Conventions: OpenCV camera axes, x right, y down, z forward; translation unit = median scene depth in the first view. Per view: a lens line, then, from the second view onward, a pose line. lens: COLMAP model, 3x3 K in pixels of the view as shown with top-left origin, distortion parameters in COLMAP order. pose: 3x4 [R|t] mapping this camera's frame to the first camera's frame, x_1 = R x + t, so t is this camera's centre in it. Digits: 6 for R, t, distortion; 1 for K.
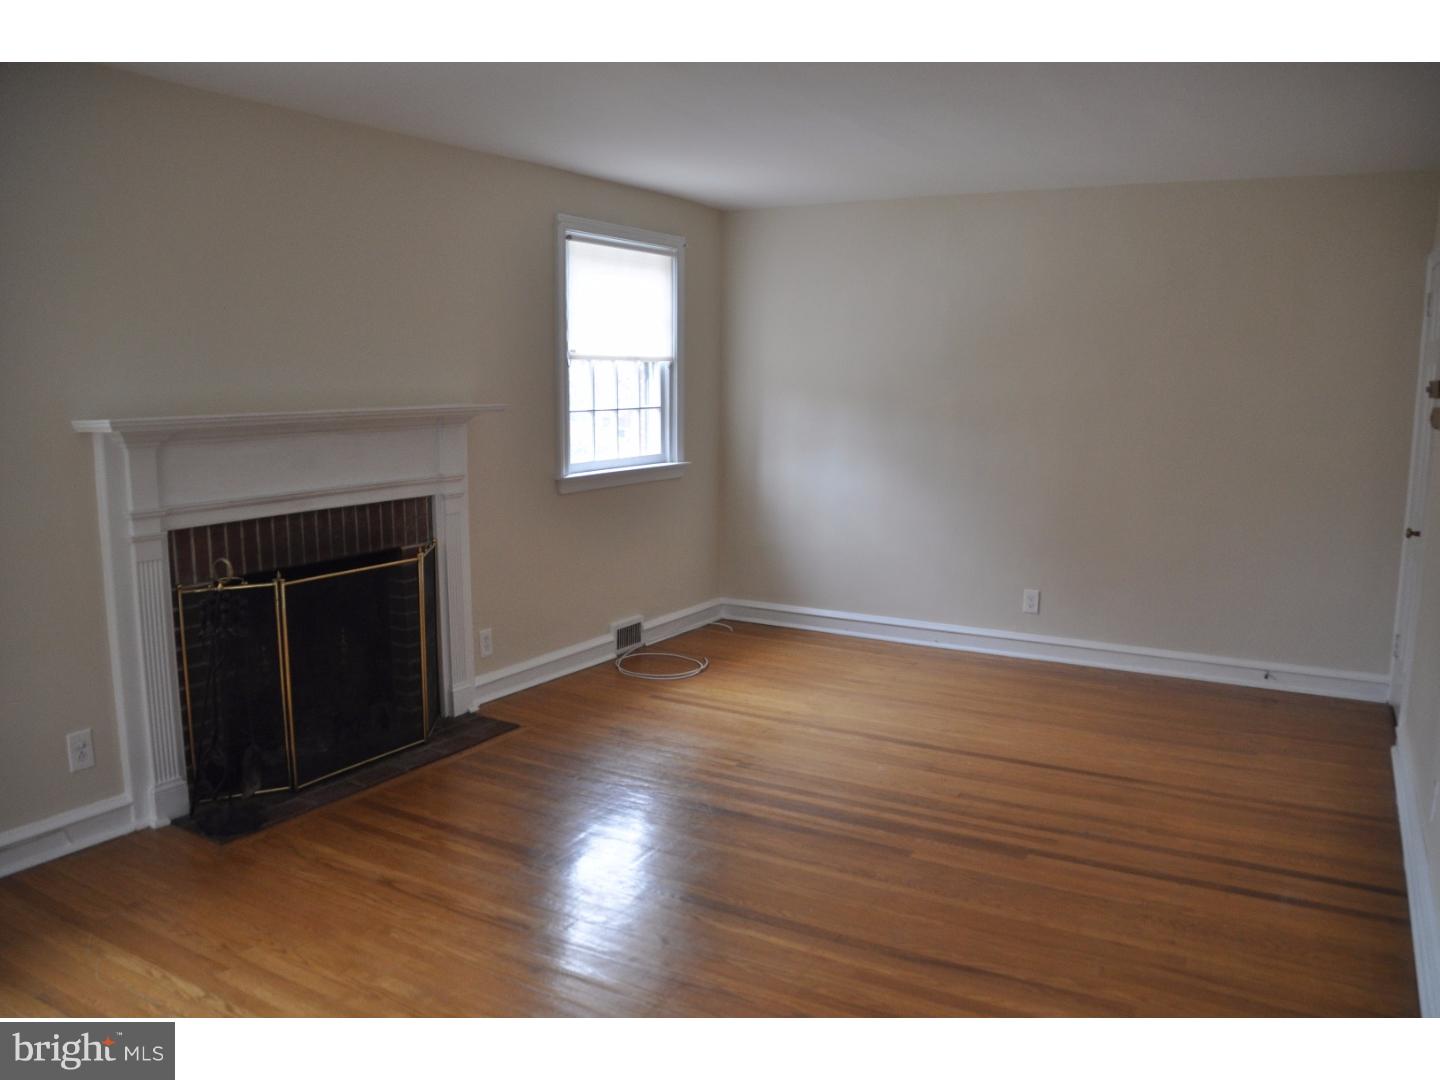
lens RADIAL K [[1162.6, 0, 720.0], [0, 1162.6, 540.0], [0, 0, 1]] dist [-0.053056, 0.002176]
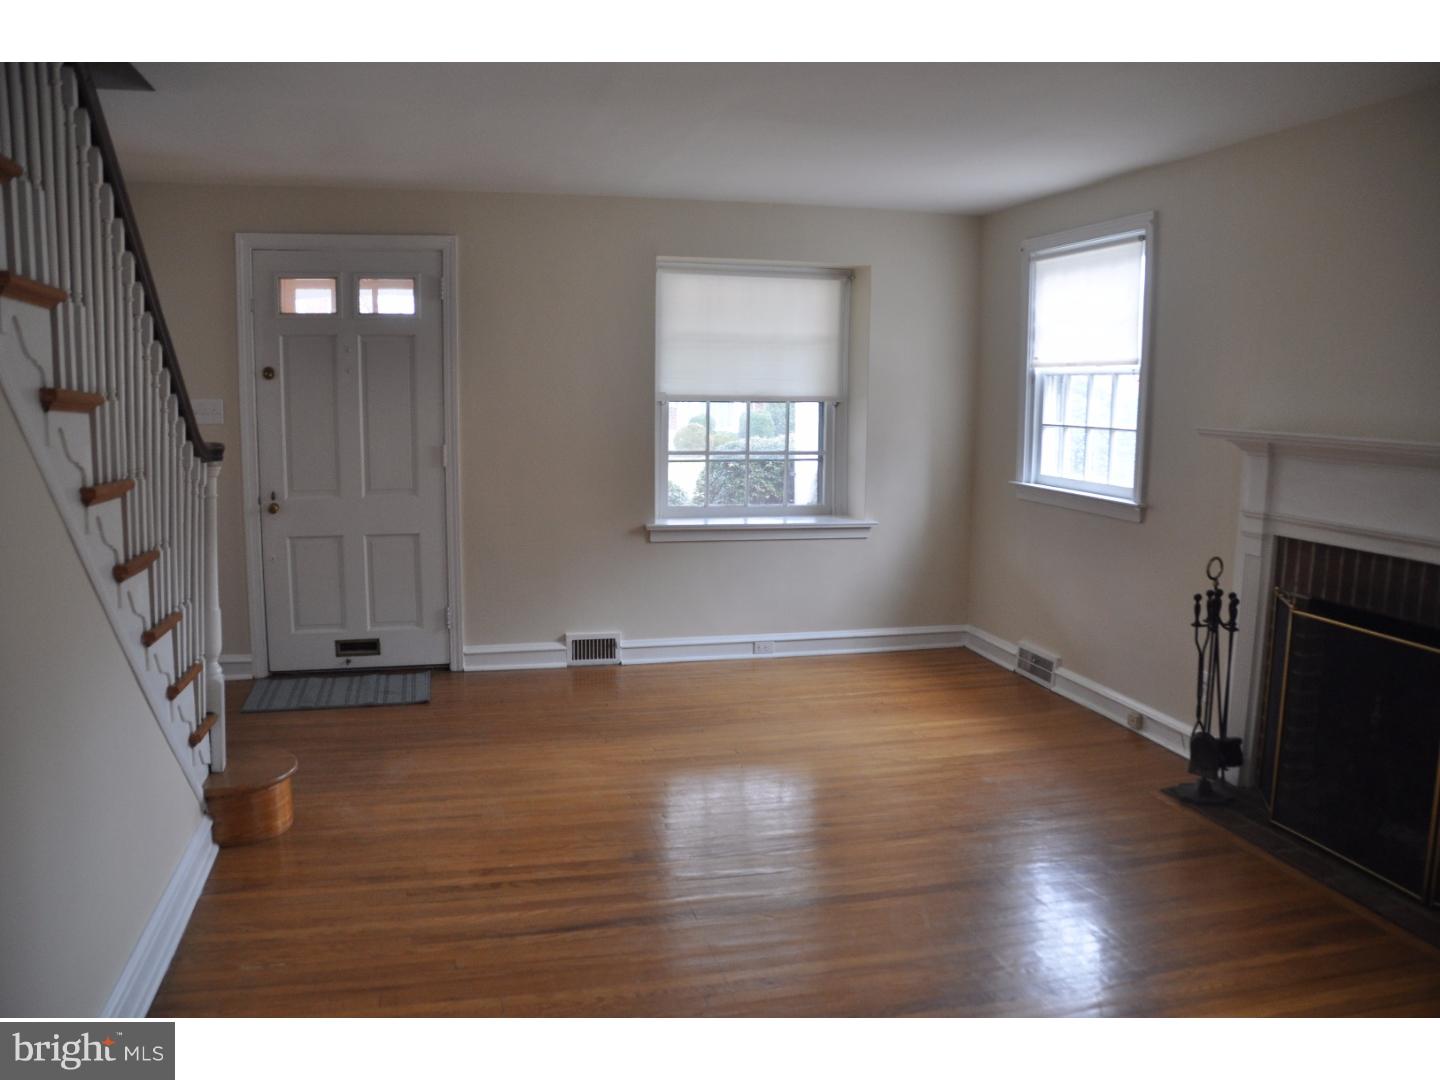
lens RADIAL K [[1162.6, 0, 720.0], [0, 1162.6, 540.0], [0, 0, 1]] dist [-0.053056, 0.002176]
pose [[-0.729269, 0.068774, -0.680762, 0.649157], [-0.119878, 0.966704, 0.226081, -0.186240], [0.673644, 0.246483, -0.696742, 1.392948]]
